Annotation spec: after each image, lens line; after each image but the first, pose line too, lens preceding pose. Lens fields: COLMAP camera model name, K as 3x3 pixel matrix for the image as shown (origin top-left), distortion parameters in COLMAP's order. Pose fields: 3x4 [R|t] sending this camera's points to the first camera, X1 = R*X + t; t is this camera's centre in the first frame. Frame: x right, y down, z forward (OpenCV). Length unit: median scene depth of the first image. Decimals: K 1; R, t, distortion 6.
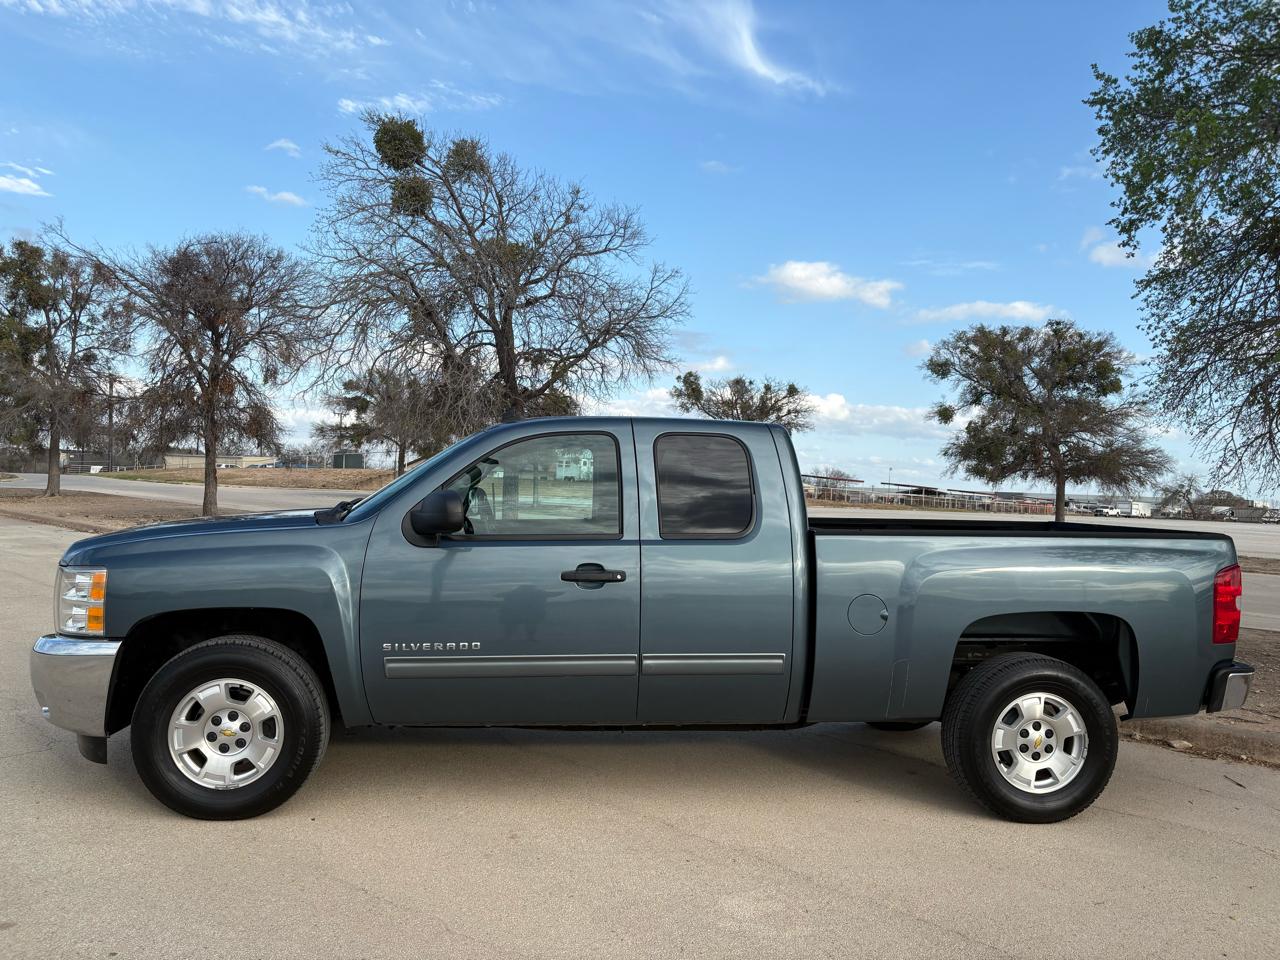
lens RADIAL K [[975.3, 0, 636.0], [0, 975.3, 479.6], [0, 0, 1]] dist [0.020343, -0.005980]
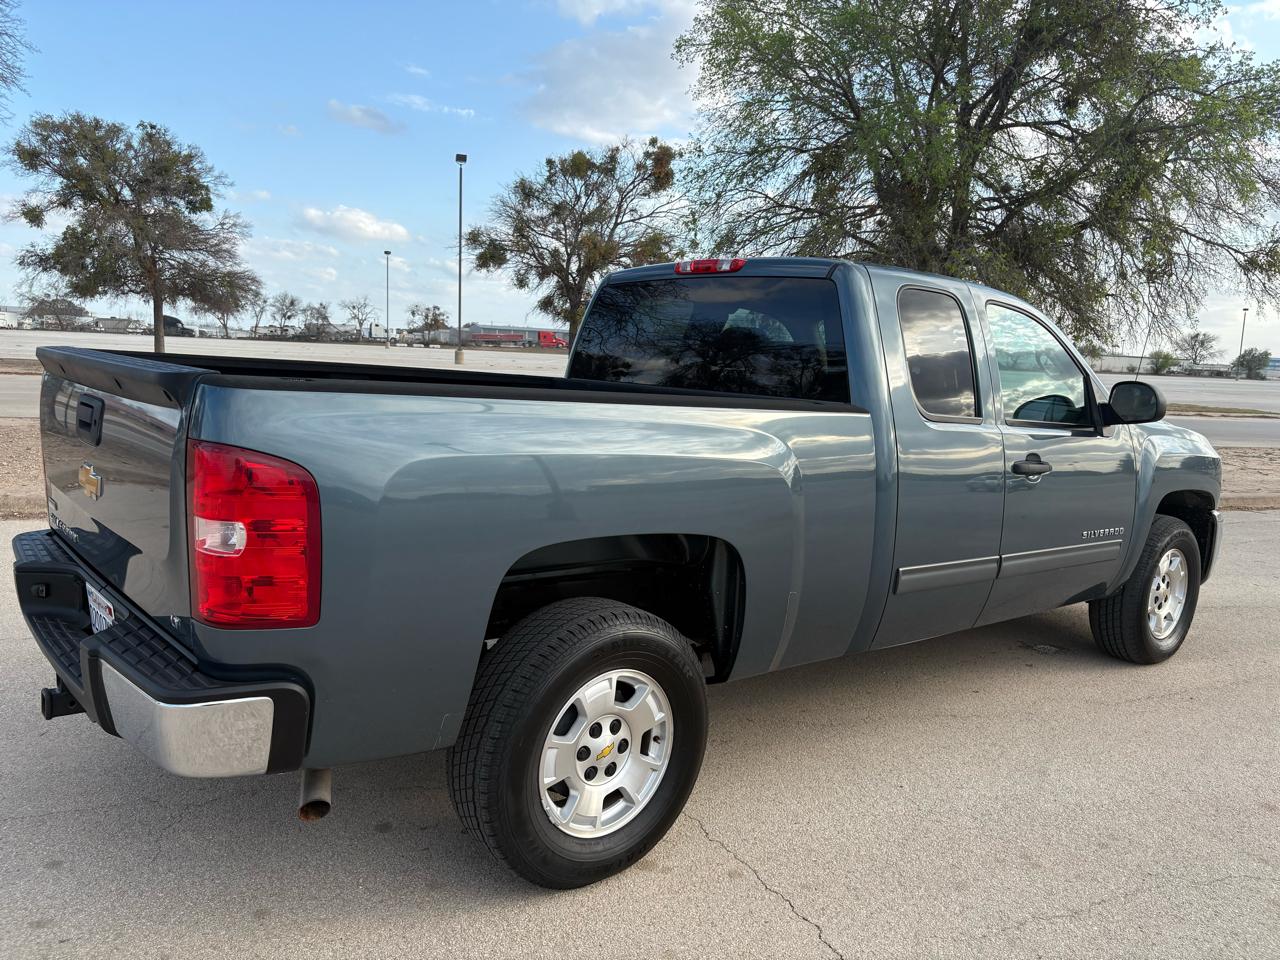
lens RADIAL K [[980.1, 0, 645.1], [0, 980.1, 483.8], [0, 0, 1]] dist [-0.001269, 0.007059]
pose [[0.464936, -0.138453, 0.874452, -0.251137], [-0.036344, 0.983879, 0.175103, -0.008736], [-0.884598, -0.113192, 0.452409, 0.155214]]
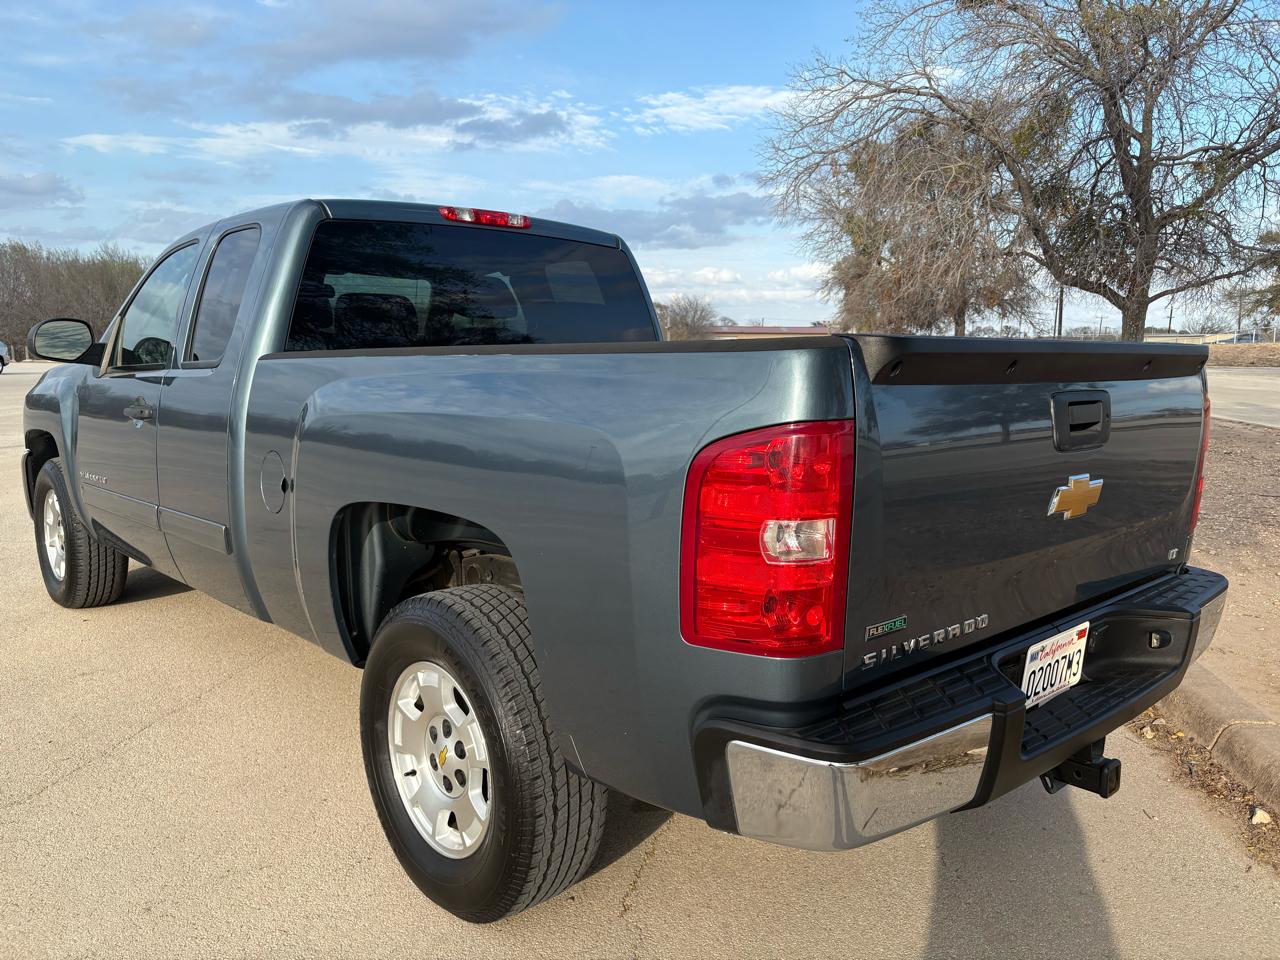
lens RADIAL K [[980.1, 0, 645.1], [0, 980.1, 483.8], [0, 0, 1]] dist [-0.001269, 0.007059]
pose [[0.586063, 0.074349, -0.806847, 0.167929], [0.022490, 0.993905, 0.107922, 0.014545], [0.809953, -0.081395, 0.580819, 0.155125]]
